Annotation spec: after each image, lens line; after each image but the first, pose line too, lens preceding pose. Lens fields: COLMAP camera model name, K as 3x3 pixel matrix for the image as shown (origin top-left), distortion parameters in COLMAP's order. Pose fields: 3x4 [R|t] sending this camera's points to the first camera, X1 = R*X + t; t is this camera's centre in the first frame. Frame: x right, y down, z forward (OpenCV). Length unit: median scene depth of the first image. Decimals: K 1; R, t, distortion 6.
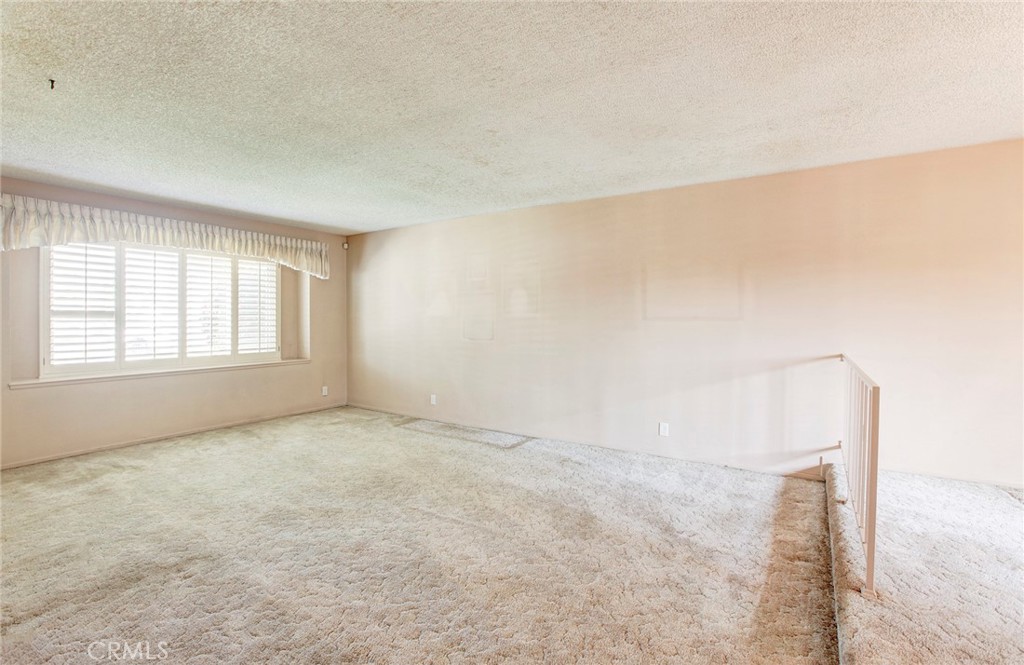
lens RADIAL K [[457.6, 0, 512.8], [0, 457.6, 330.3], [0, 0, 1]] dist [-0.001625, -0.000333]
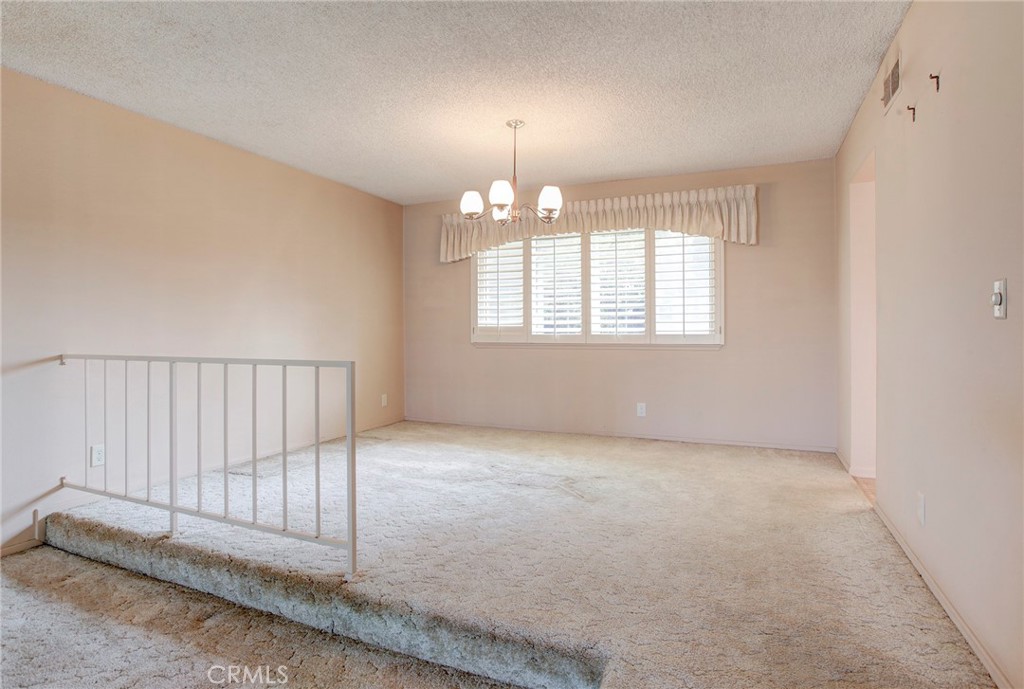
lens RADIAL K [[533.6, 0, 513.2], [0, 533.6, 337.9], [0, 0, 1]] dist [-0.029962, 0.004729]
pose [[-0.160390, -0.008489, 0.987017, -0.232864], [0.027265, 0.999543, 0.013027, 0.040963], [-0.986677, 0.029000, -0.160086, 0.521224]]
